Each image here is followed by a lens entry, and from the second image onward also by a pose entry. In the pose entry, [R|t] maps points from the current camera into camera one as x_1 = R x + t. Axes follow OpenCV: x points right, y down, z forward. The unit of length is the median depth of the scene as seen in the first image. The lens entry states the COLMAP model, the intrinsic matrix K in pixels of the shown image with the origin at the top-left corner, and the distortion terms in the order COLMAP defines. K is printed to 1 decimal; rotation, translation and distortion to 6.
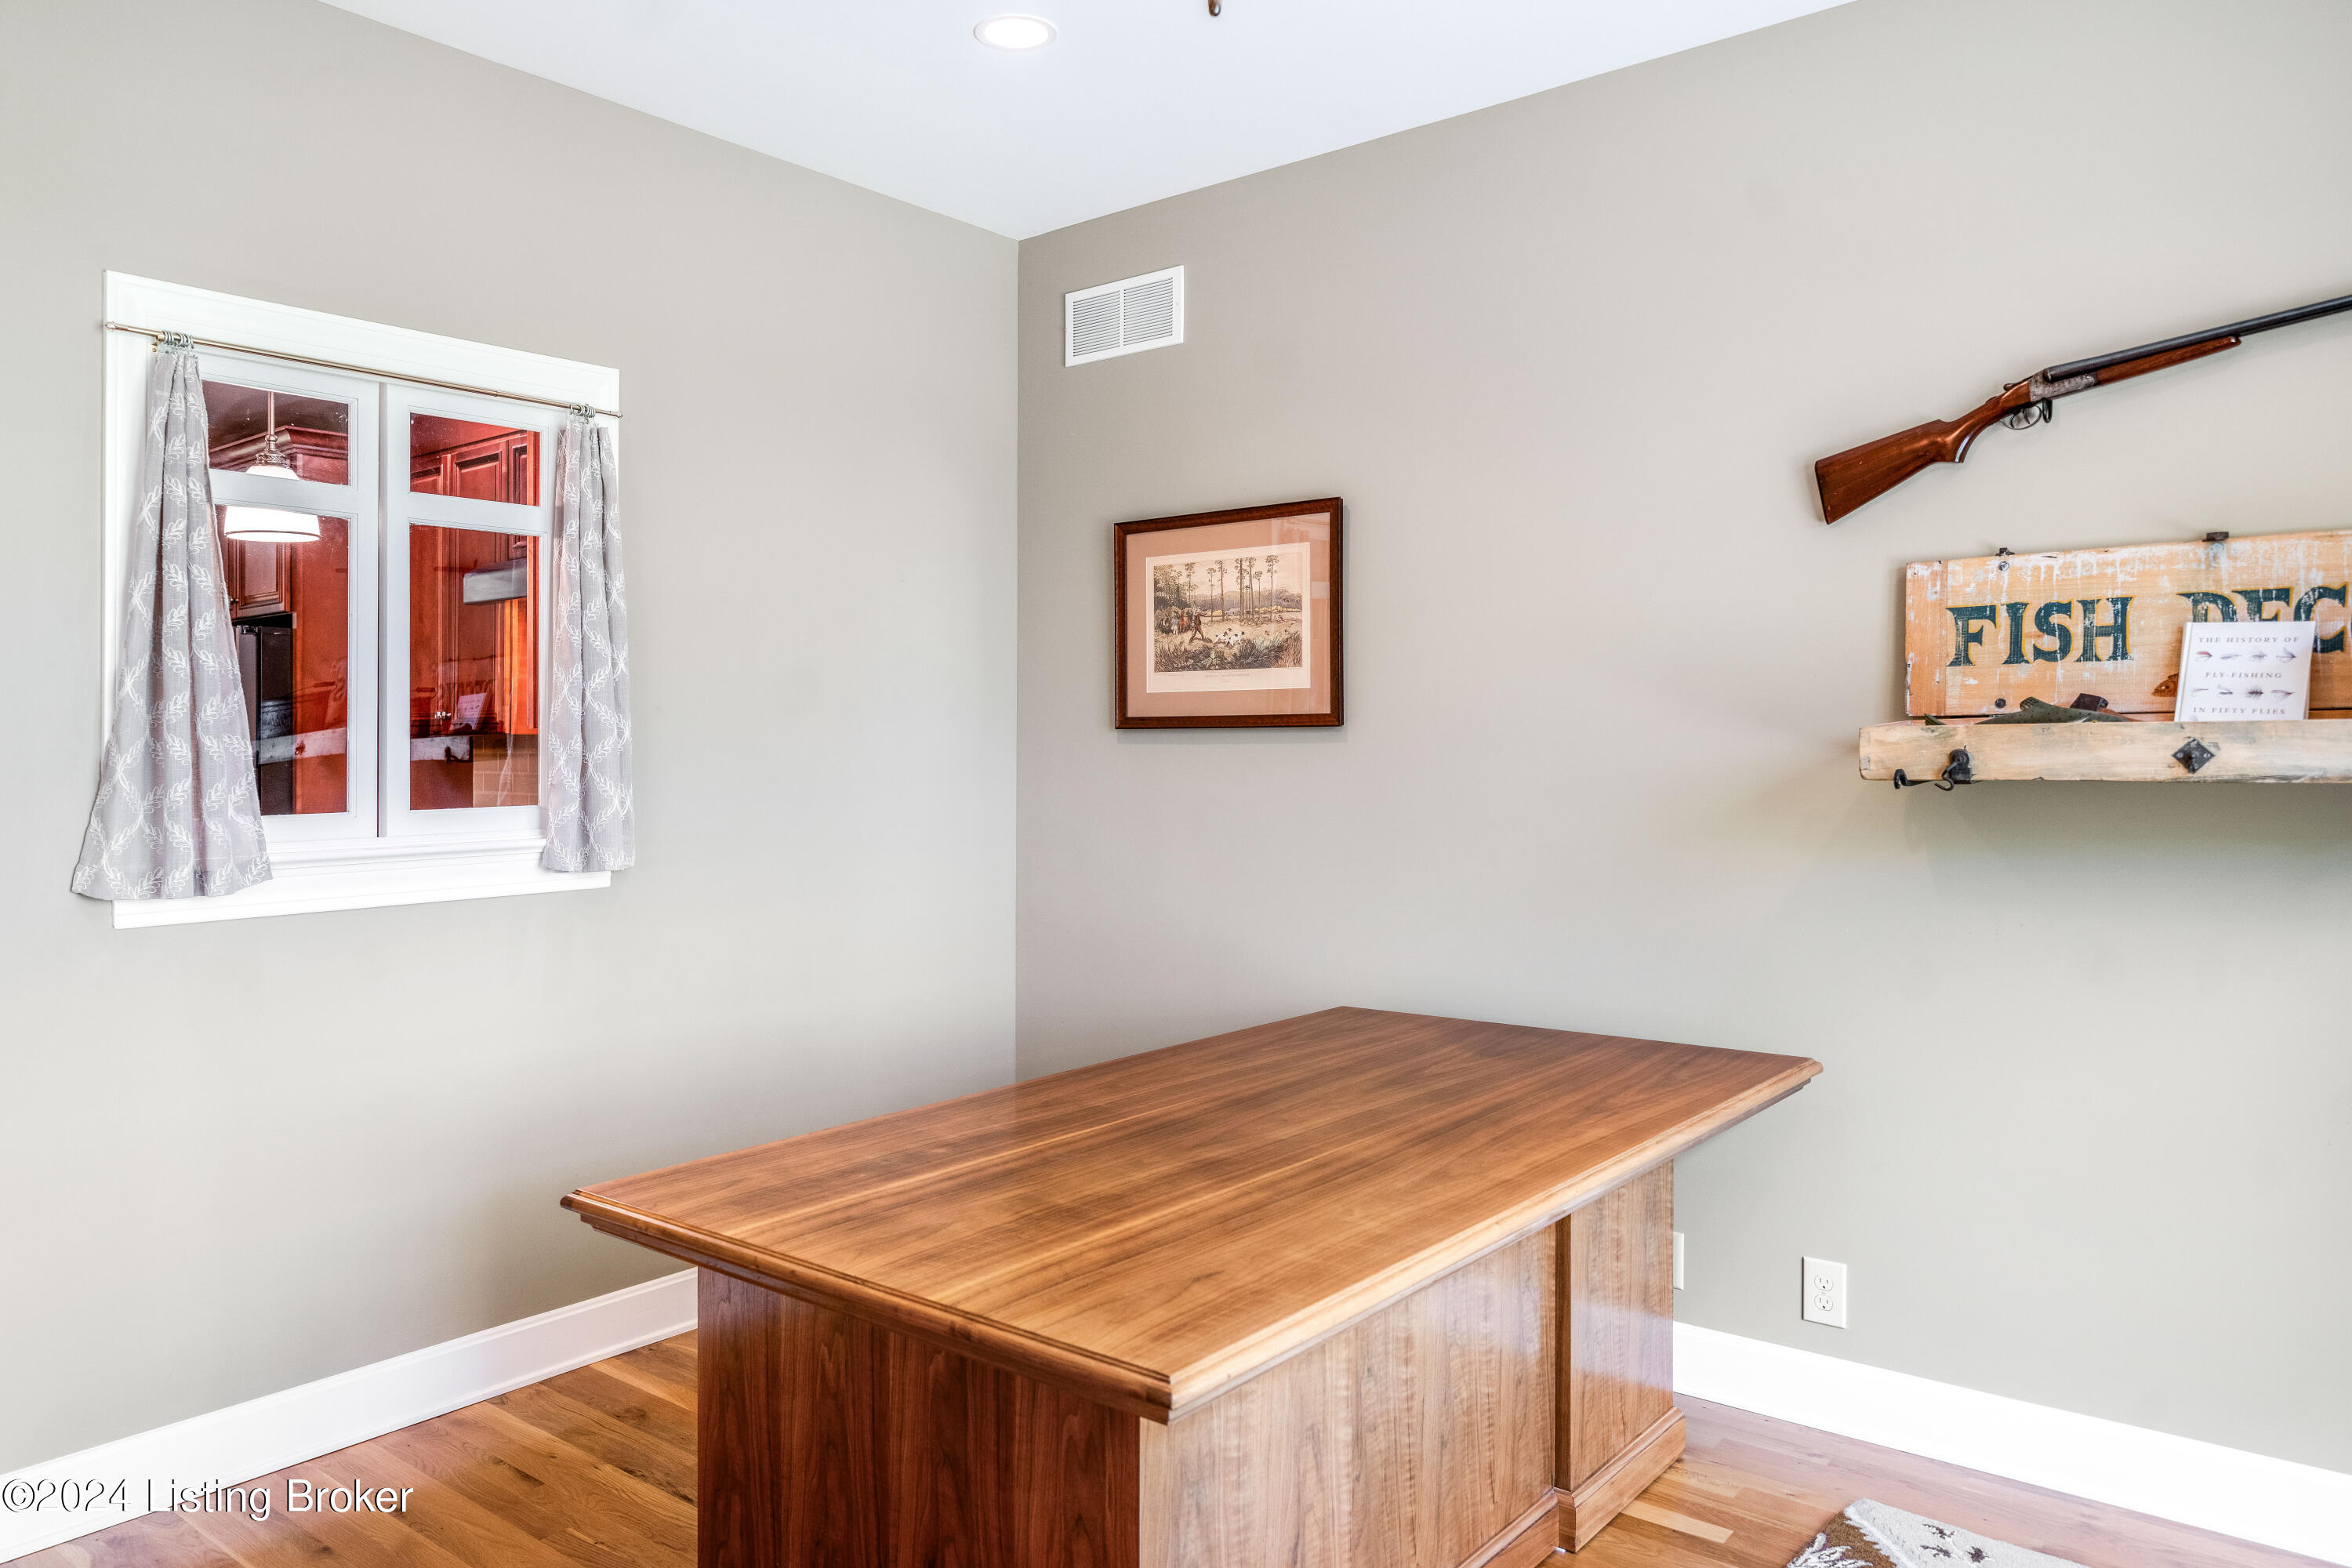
lens RADIAL K [[1590.5, 0, 1187.3], [0, 1590.5, 774.8], [0, 0, 1]] dist [0.003625, 0.000760]
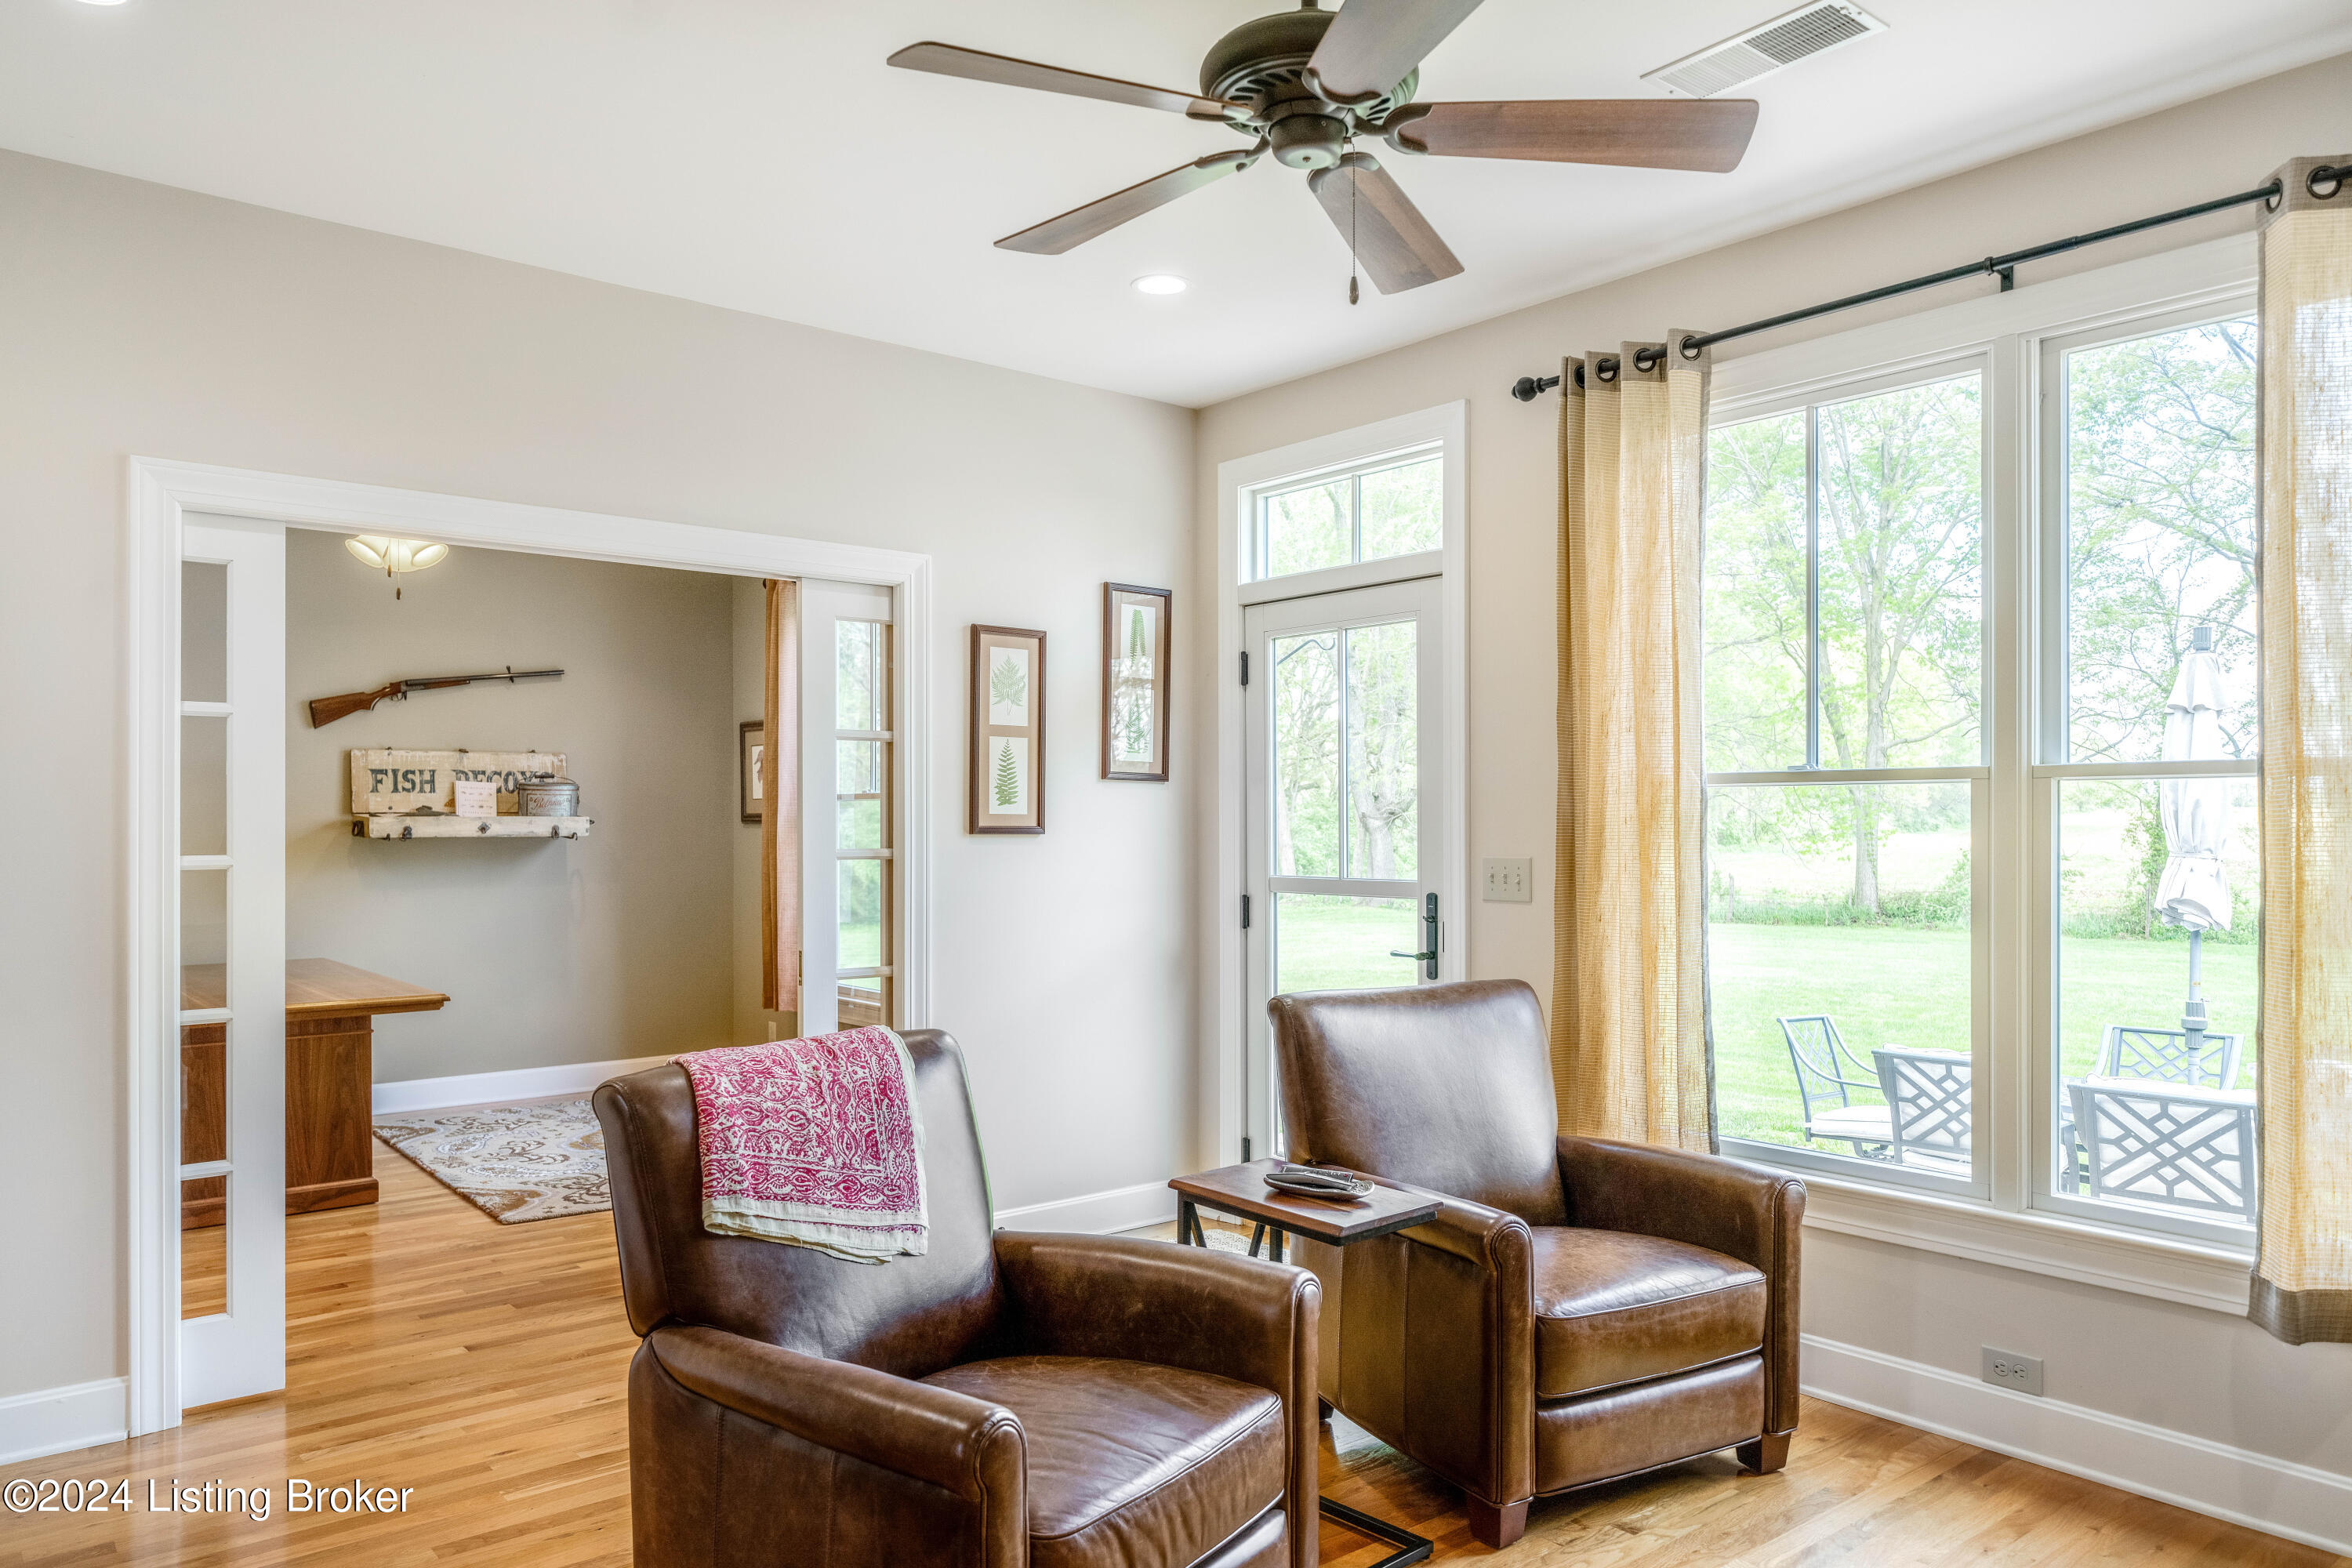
lens RADIAL K [[1590.5, 0, 1117.5], [0, 1590.5, 831.2], [0, 0, 1]] dist [0.003625, 0.000760]
pose [[0.218615, 0.001734, 0.975810, -1.723769], [0.019754, 0.999786, -0.006202, 0.029863], [-0.975611, 0.020632, 0.218534, -0.682921]]
